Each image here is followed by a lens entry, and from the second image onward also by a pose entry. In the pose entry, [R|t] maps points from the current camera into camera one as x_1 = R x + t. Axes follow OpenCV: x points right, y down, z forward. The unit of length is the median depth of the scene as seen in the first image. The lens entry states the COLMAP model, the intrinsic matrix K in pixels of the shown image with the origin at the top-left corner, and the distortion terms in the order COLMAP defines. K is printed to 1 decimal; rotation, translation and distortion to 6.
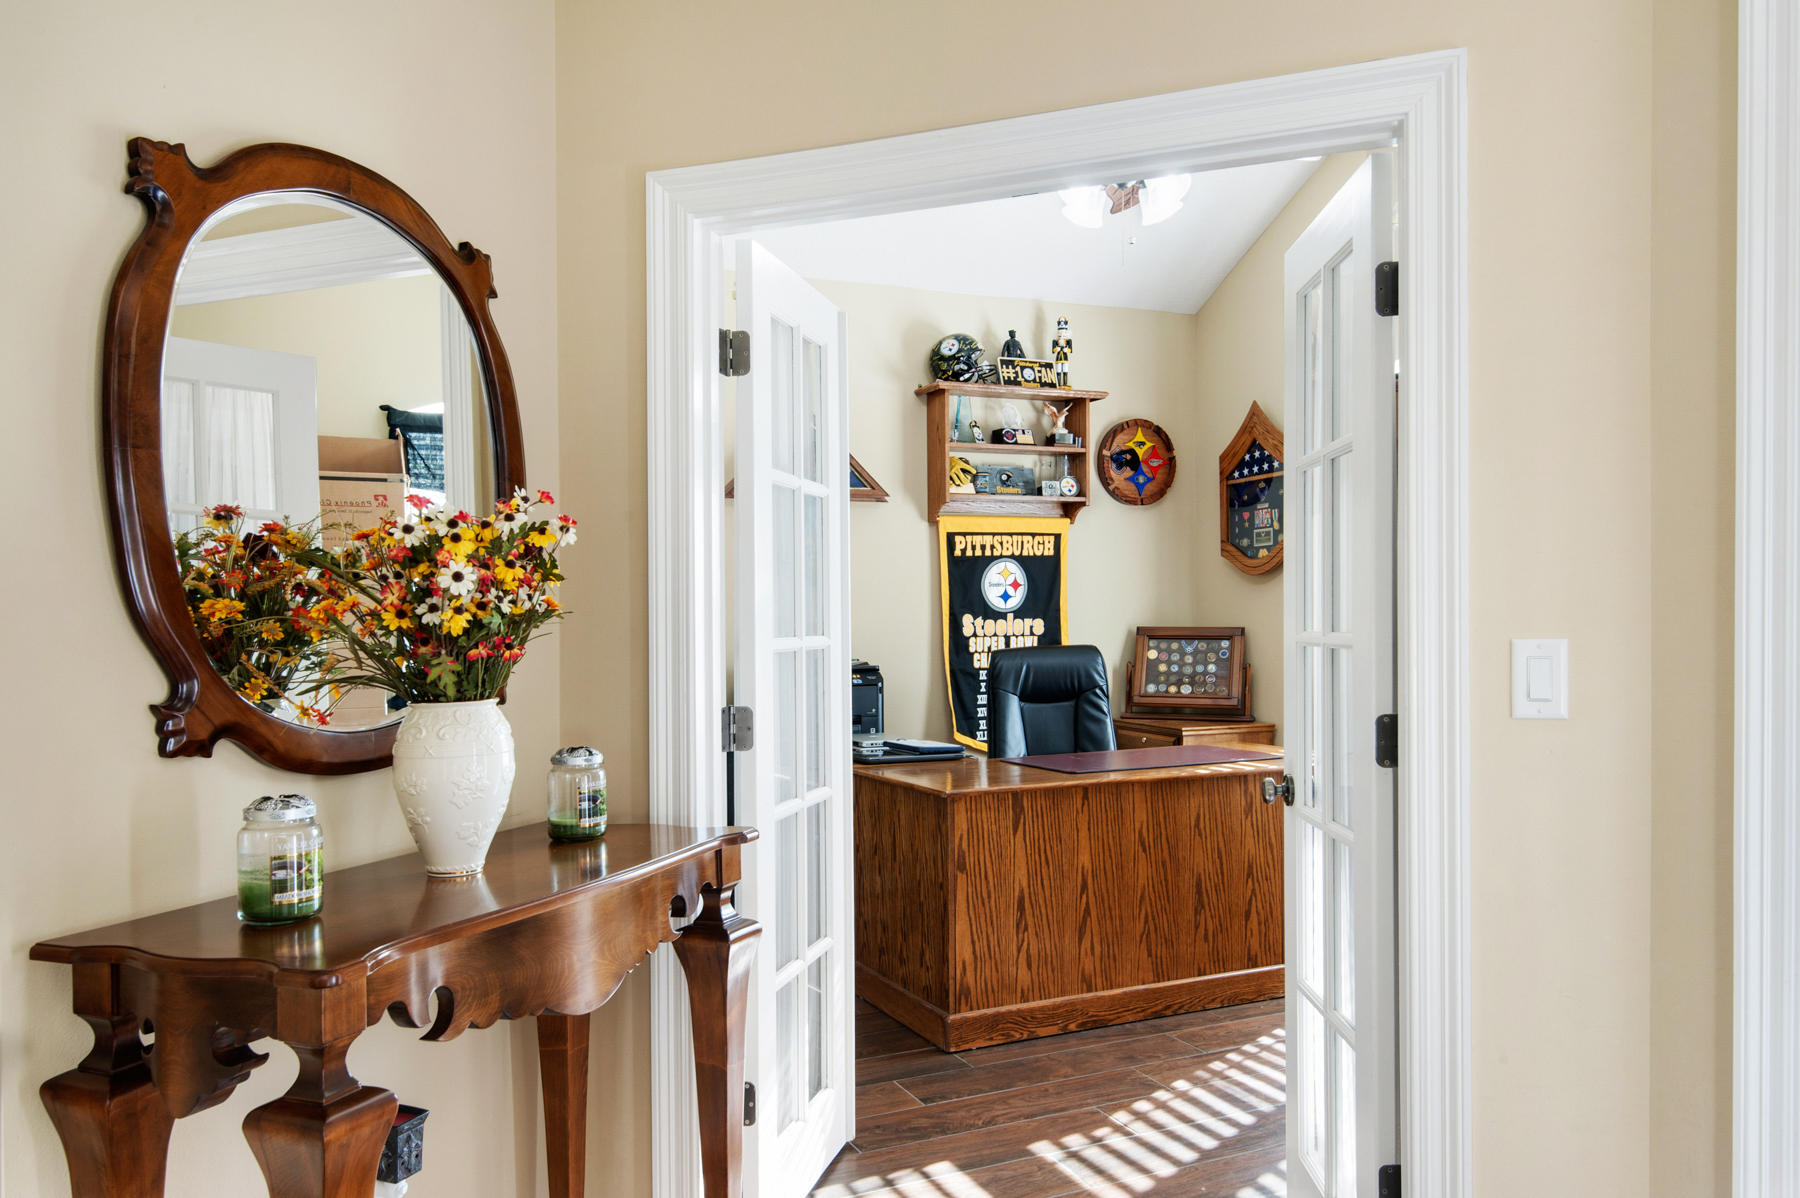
lens RADIAL K [[1306.0, 0, 893.0], [0, 1306.0, 643.2], [0, 0, 1]] dist [0.011168, 0.002617]
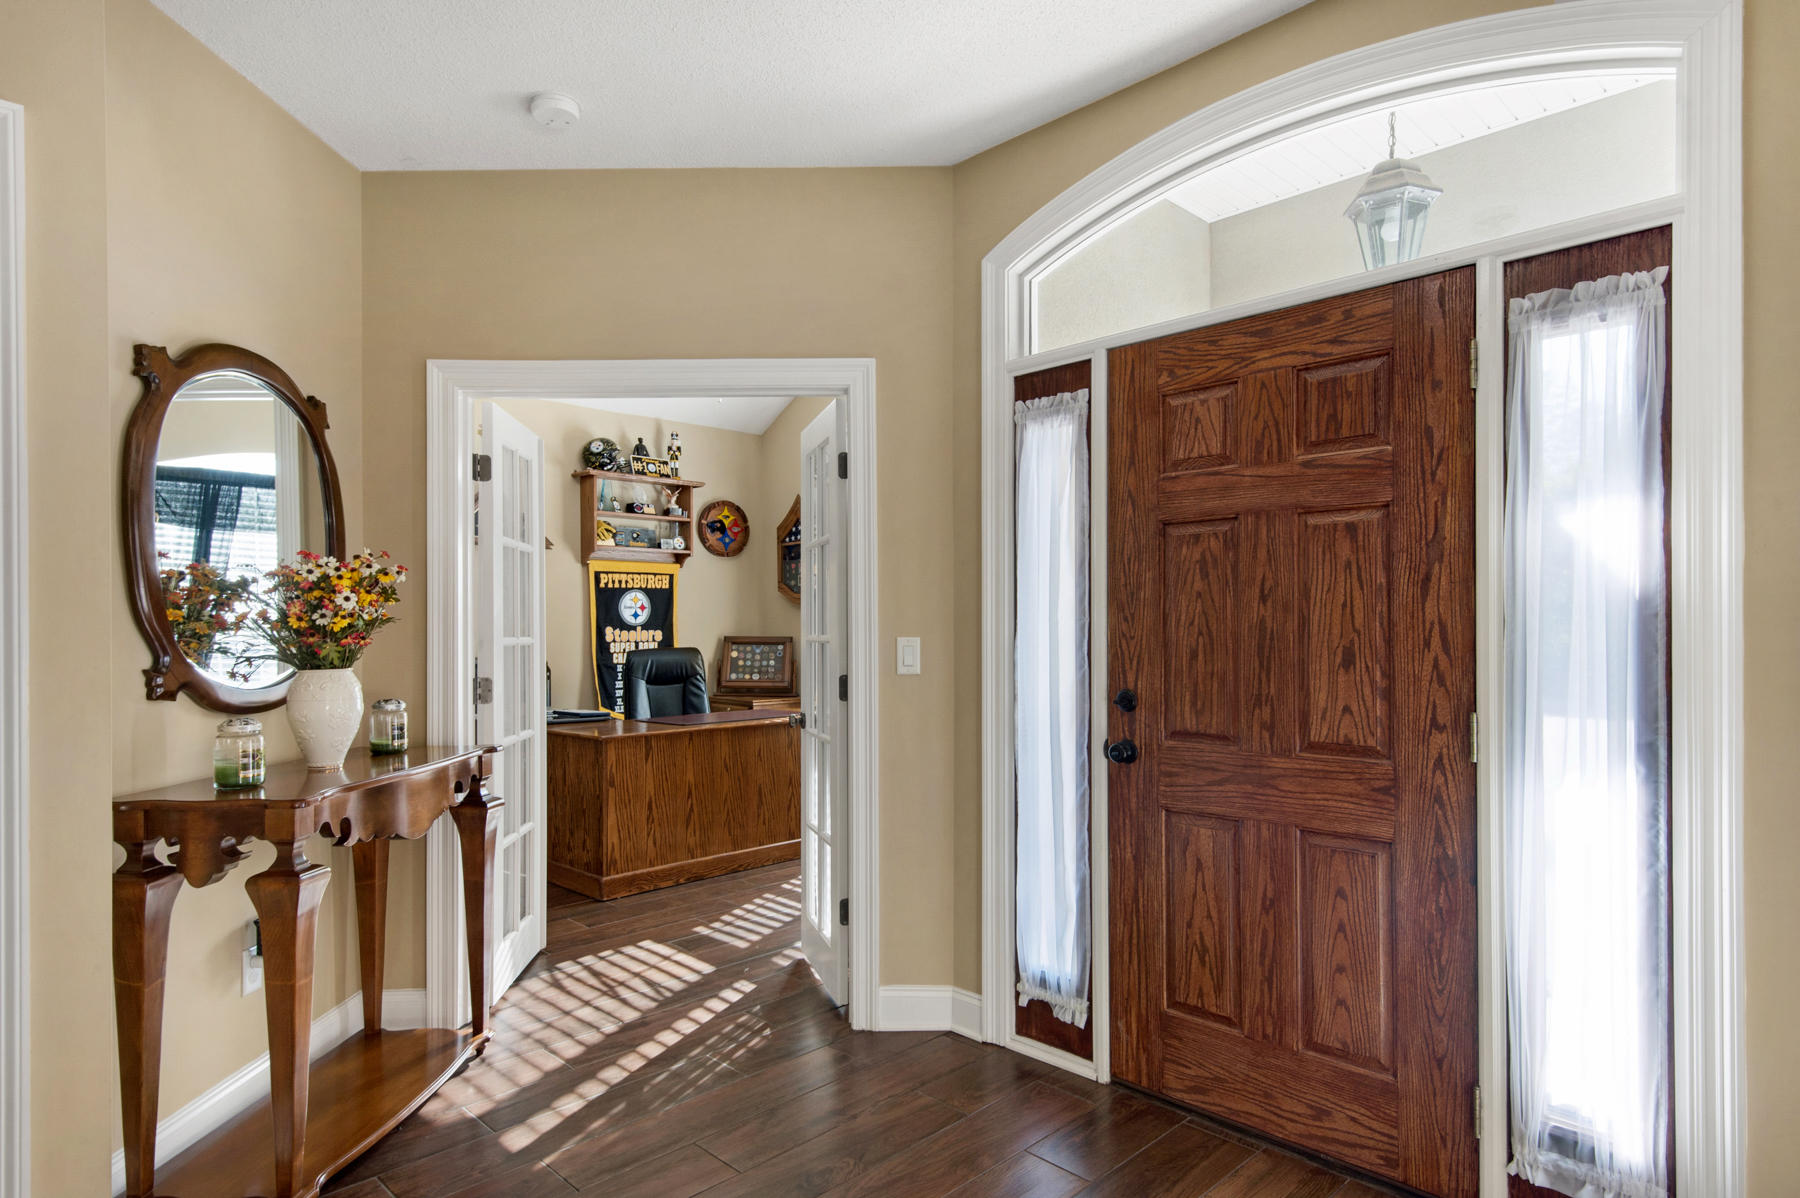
lens RADIAL K [[987.4, 0, 900.3], [0, 987.4, 638.0], [0, 0, 1]] dist [0.061944, -0.048248]
pose [[0.936686, 0.003935, 0.350149, -0.027484], [0.001310, 0.999890, -0.014742, 0.007395], [-0.350169, 0.014268, 0.936578, -0.167375]]
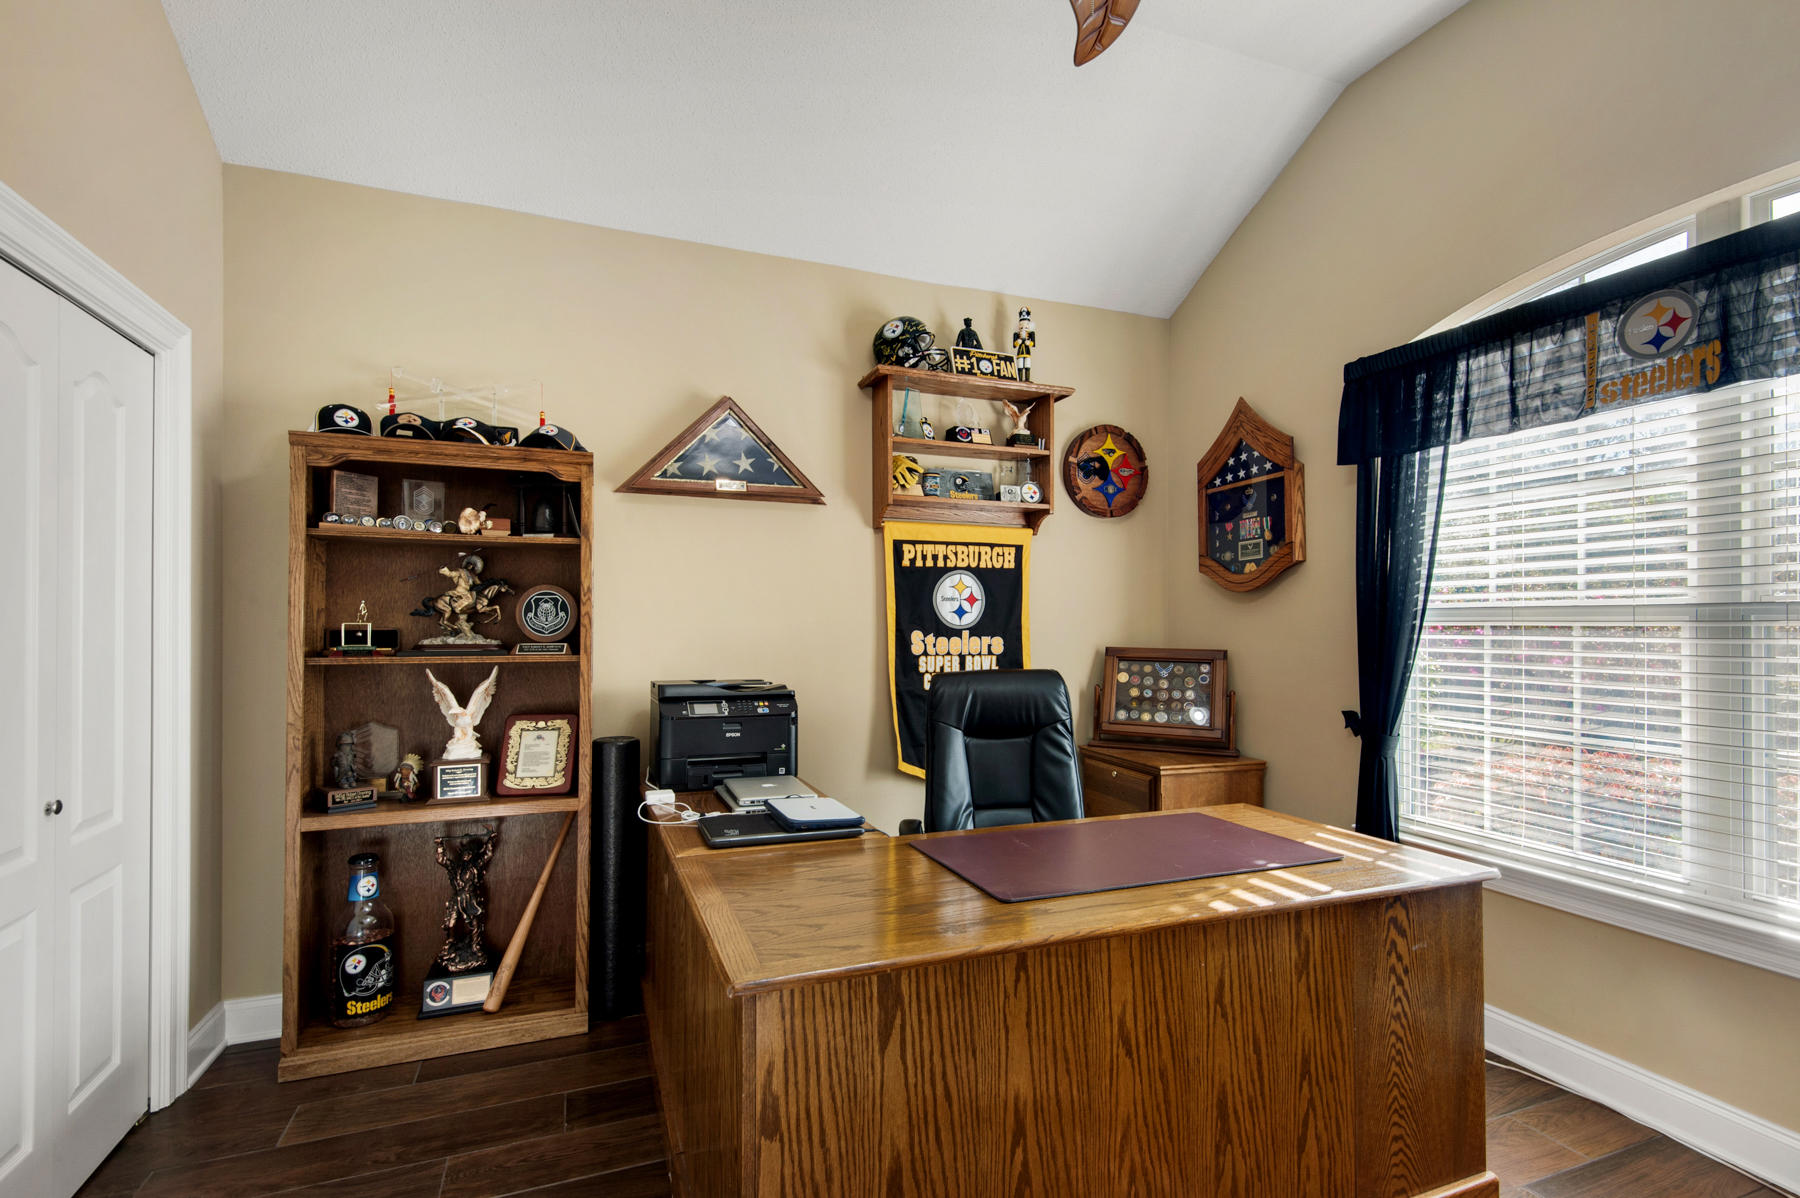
lens RADIAL K [[827.2, 0, 886.2], [0, 827.2, 597.7], [0, 0, 1]] dist [0.012982, -0.000311]
pose [[0.997615, 0.013549, -0.067688, 0.075240], [-0.017503, 0.998154, -0.058159, -0.011330], [0.066775, 0.059205, 0.996010, 0.429237]]
